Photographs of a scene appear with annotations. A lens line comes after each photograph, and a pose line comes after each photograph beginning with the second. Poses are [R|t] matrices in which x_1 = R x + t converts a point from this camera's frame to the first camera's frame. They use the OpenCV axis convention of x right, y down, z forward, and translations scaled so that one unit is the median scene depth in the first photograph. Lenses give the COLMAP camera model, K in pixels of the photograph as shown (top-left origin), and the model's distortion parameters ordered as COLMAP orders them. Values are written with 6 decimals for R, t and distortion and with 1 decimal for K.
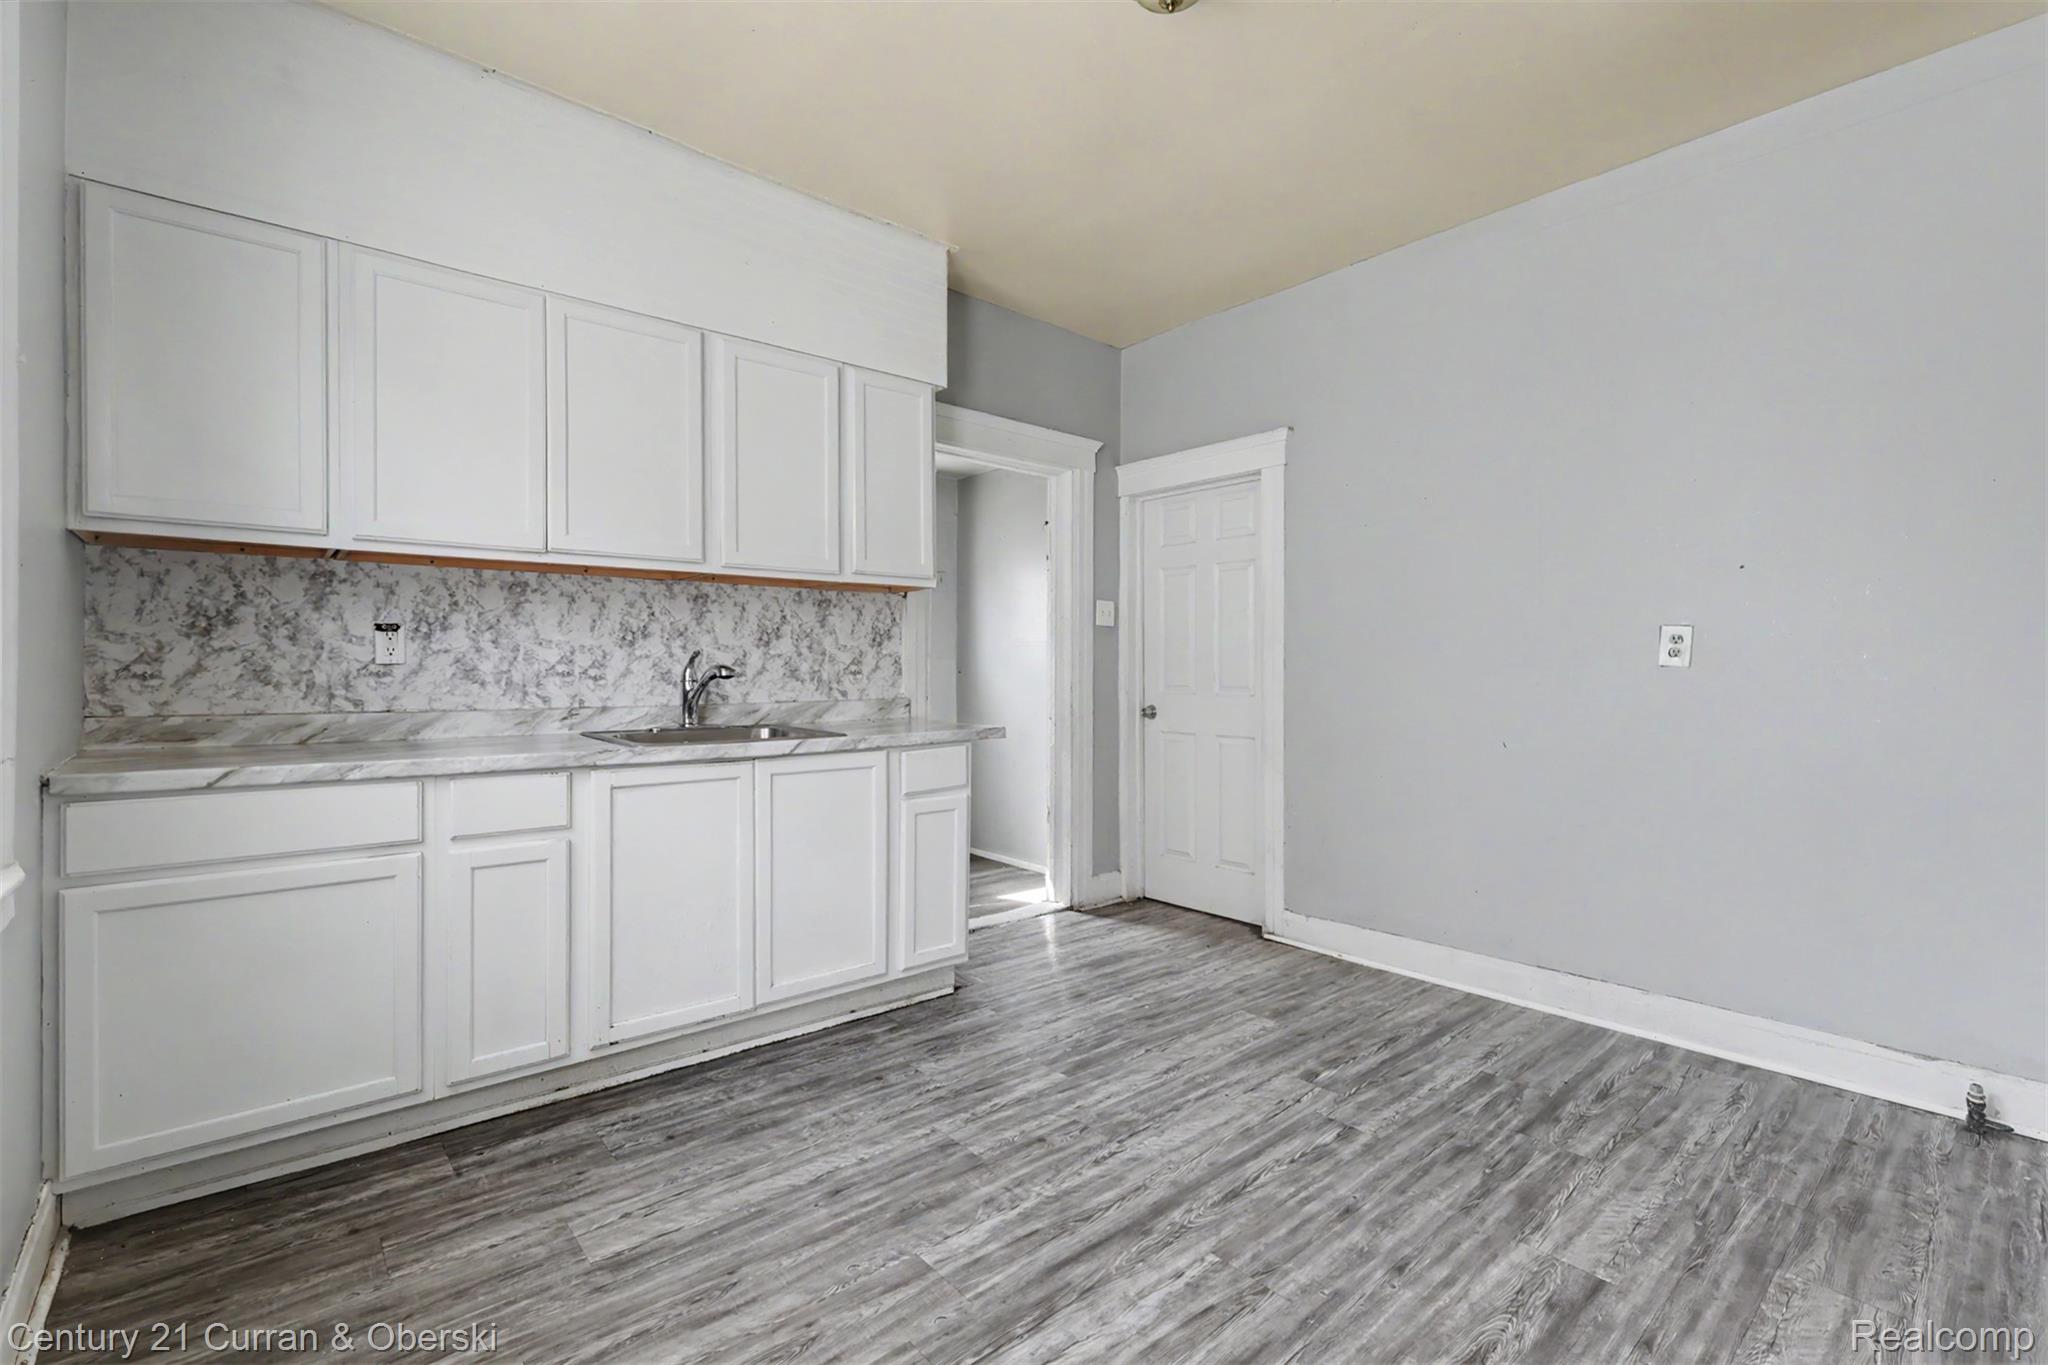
lens RADIAL K [[901.9, 0, 1027.8], [0, 901.9, 671.1], [0, 0, 1]] dist [0.000439, 0.000130]
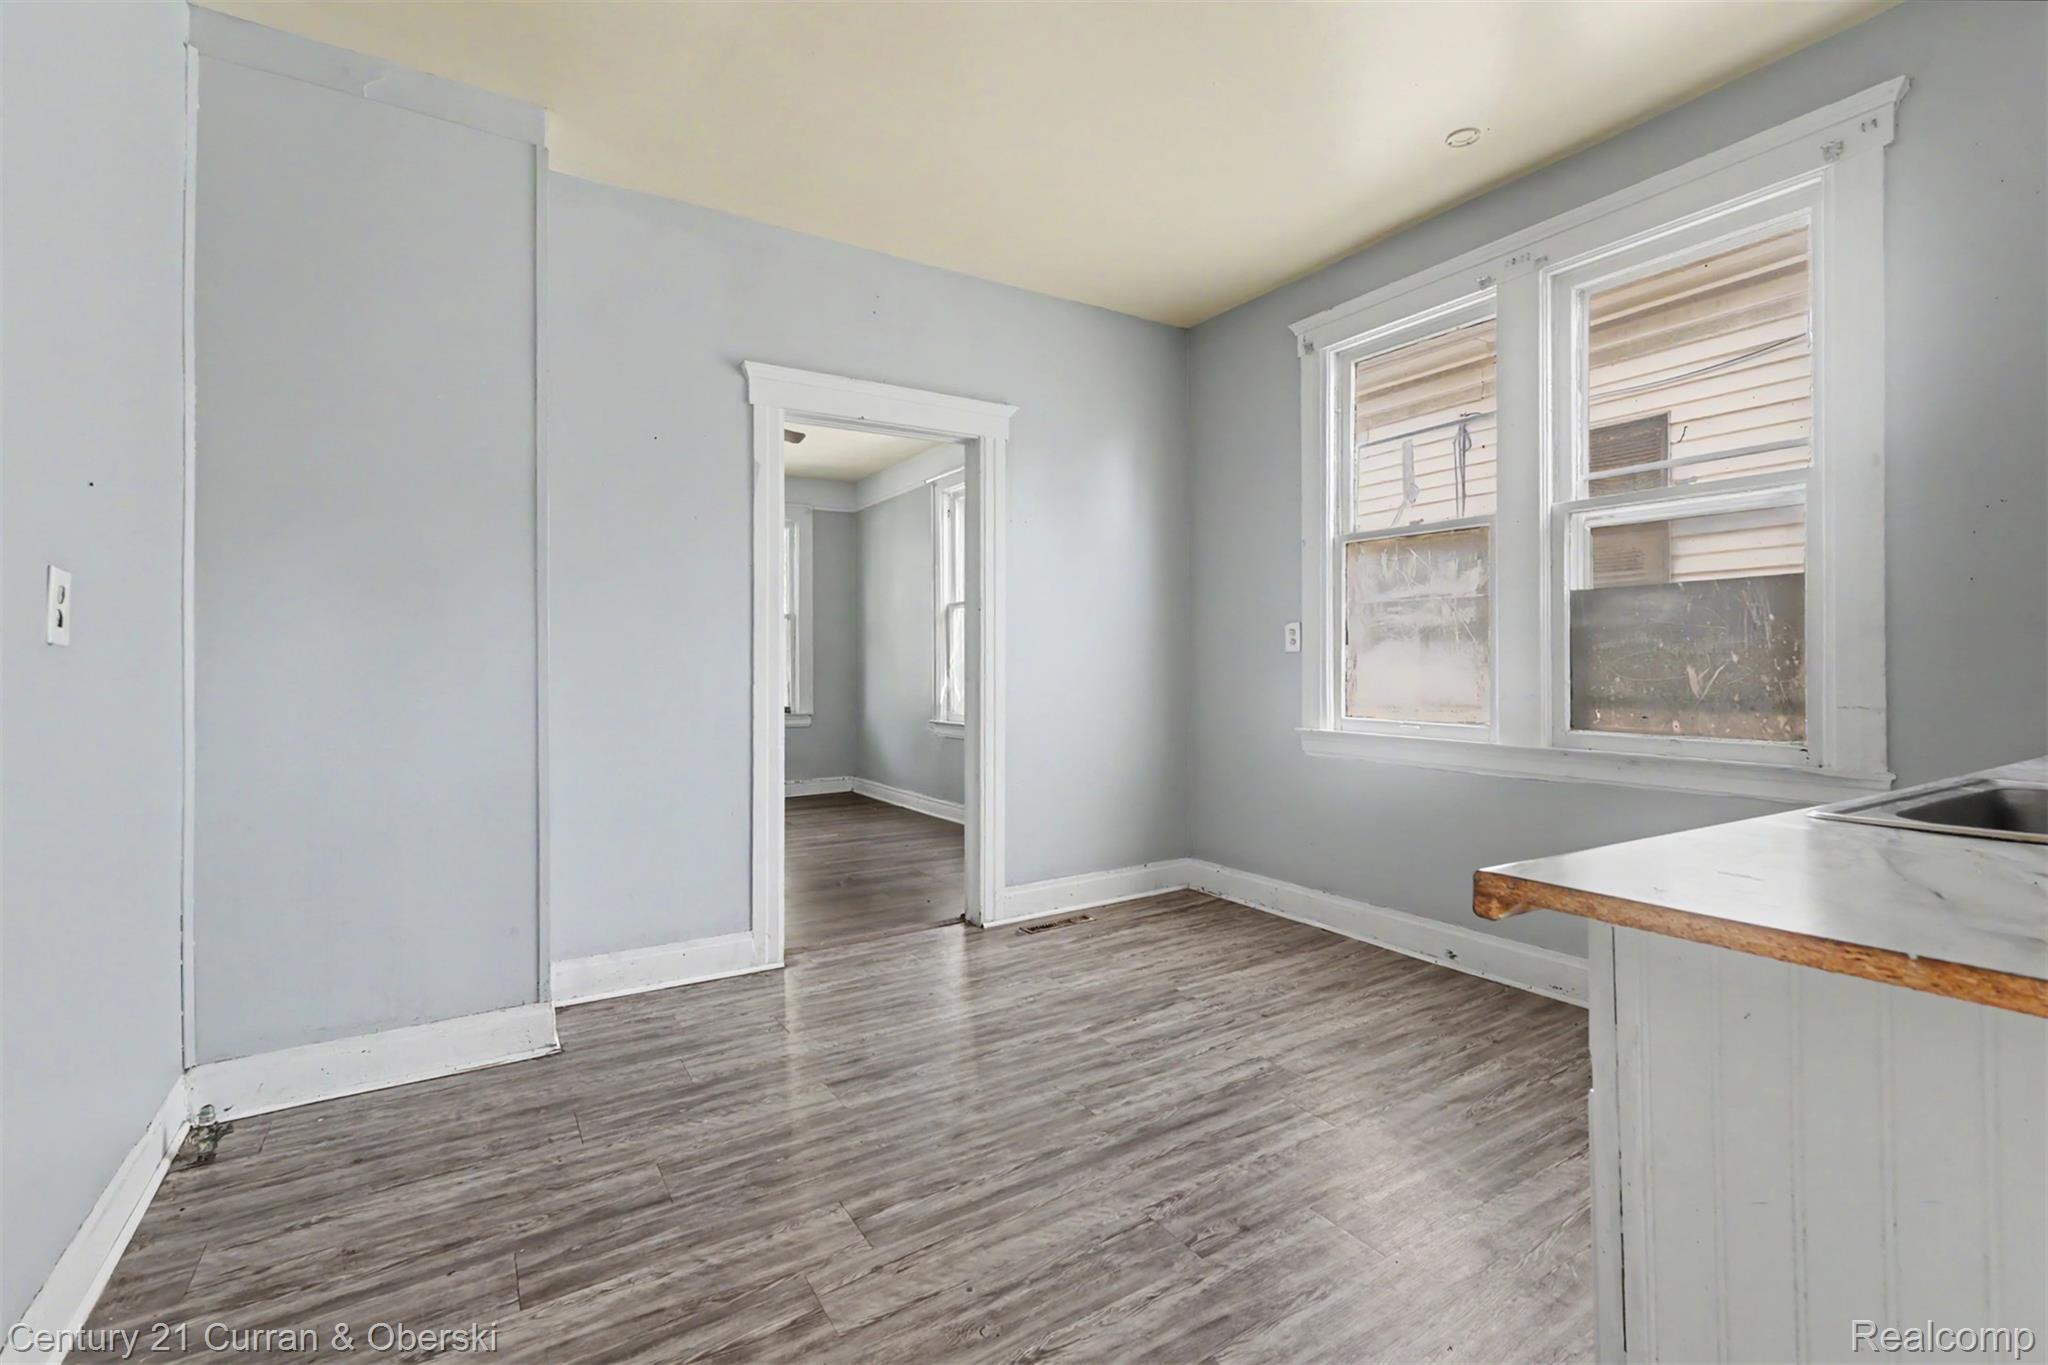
lens RADIAL K [[897.3, 0, 1026.1], [0, 897.3, 665.4], [0, 0, 1]] dist [0.001321, 0.000384]
pose [[-0.988181, 0.001508, 0.153283, 0.077030], [0.001867, 0.999996, 0.002197, 0.007338], [-0.153280, 0.002457, -0.988180, 1.652203]]
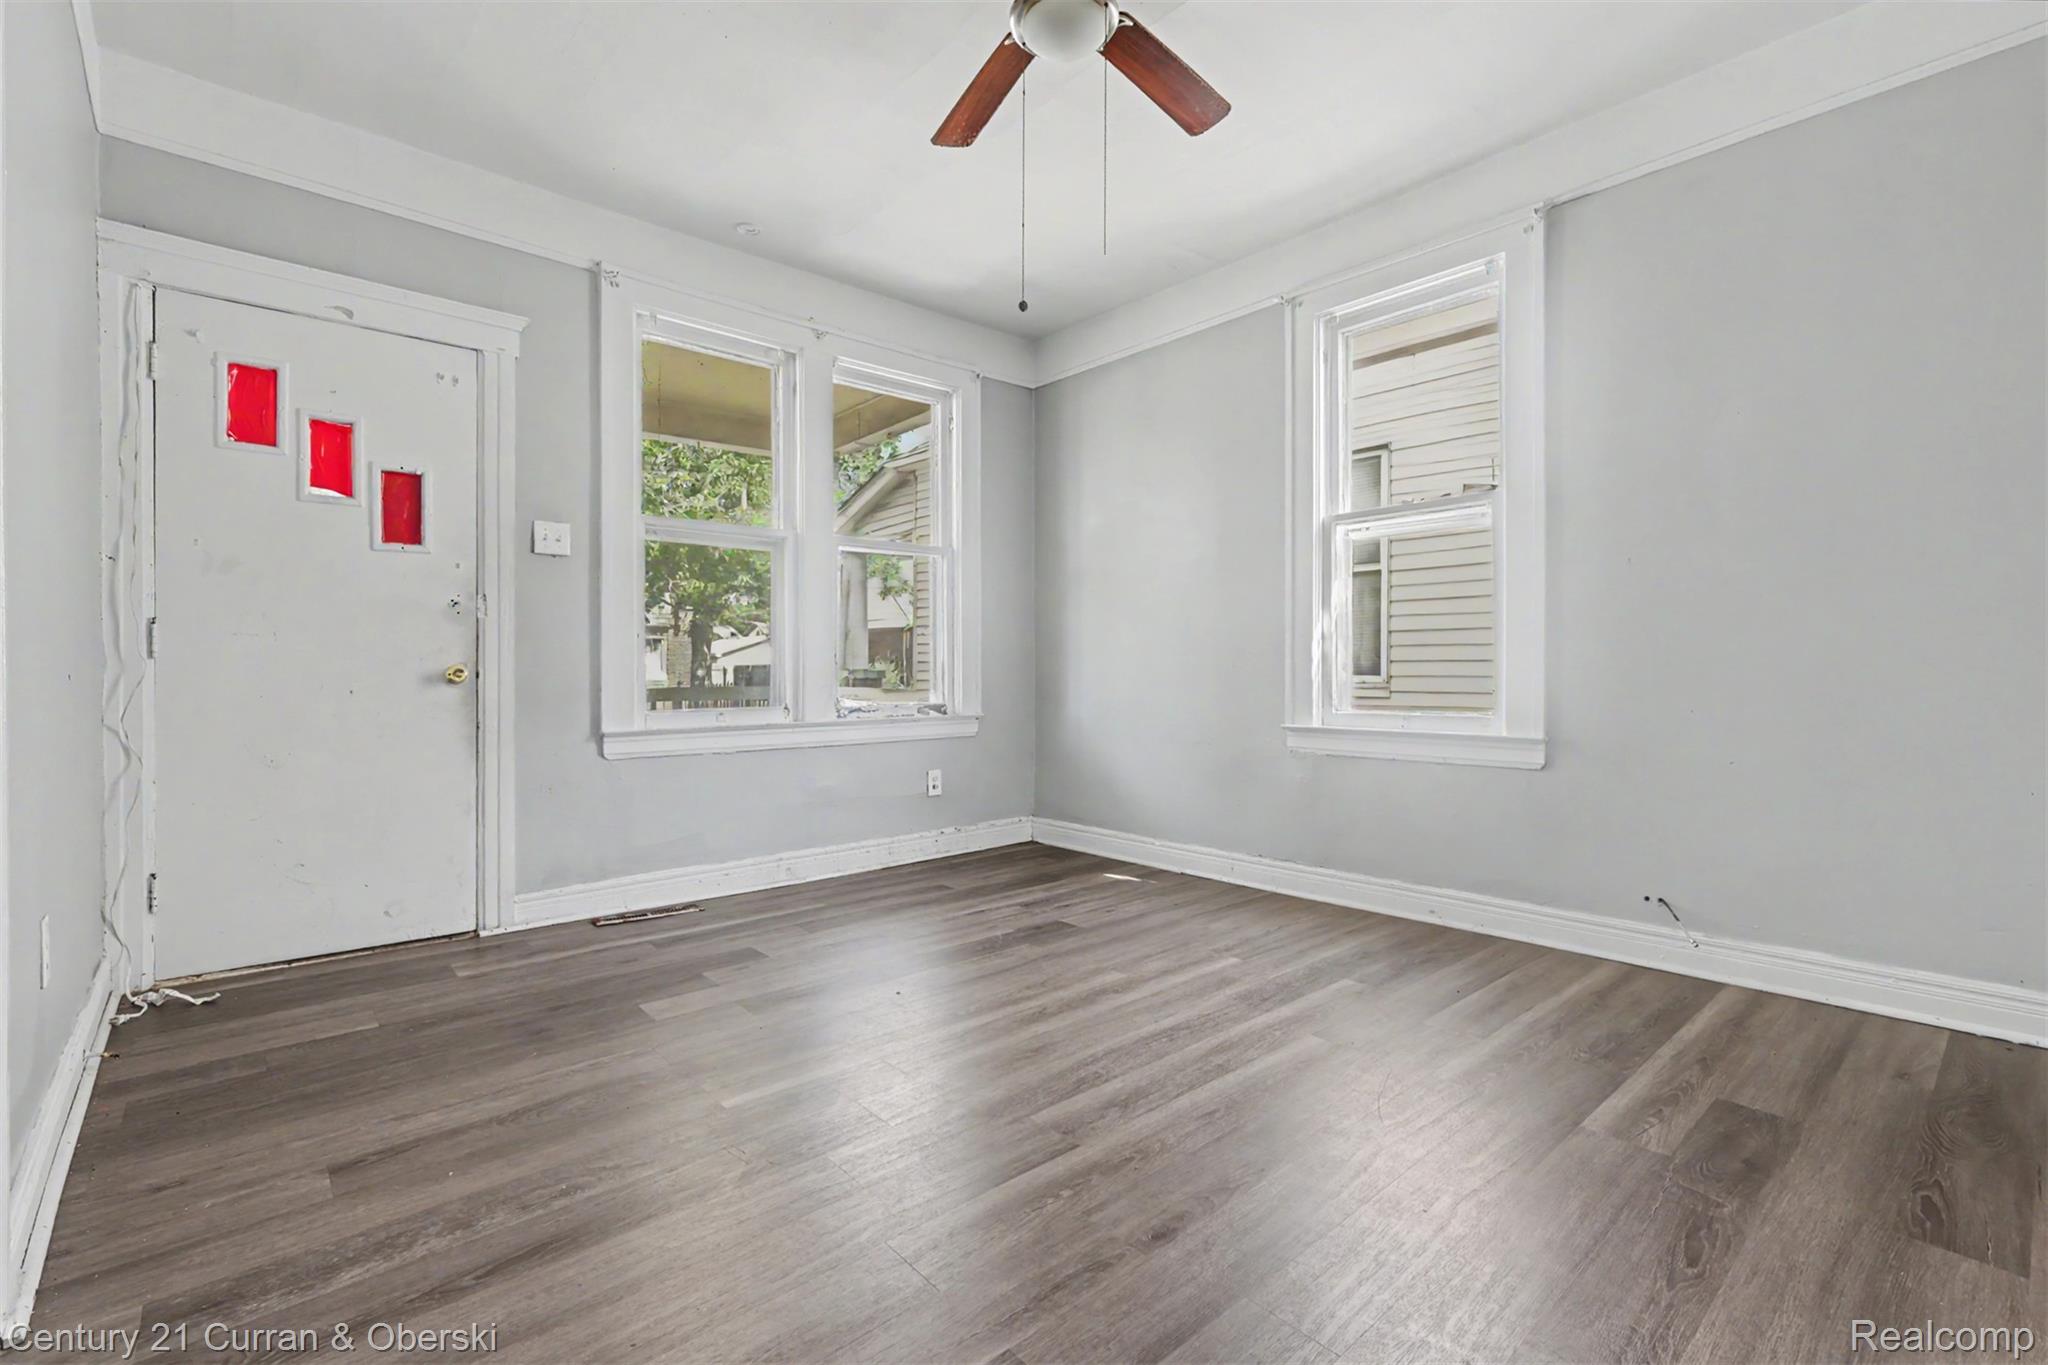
lens RADIAL K [[895.4, 0, 1021.1], [0, 895.4, 672.4], [0, 0, 1]] dist [0.001808, -0.000003]
pose [[-0.999969, -0.000338, -0.007815, 1.256478], [-0.000412, 0.999955, 0.009474, 0.075789], [0.007812, 0.009477, -0.999925, 0.517342]]
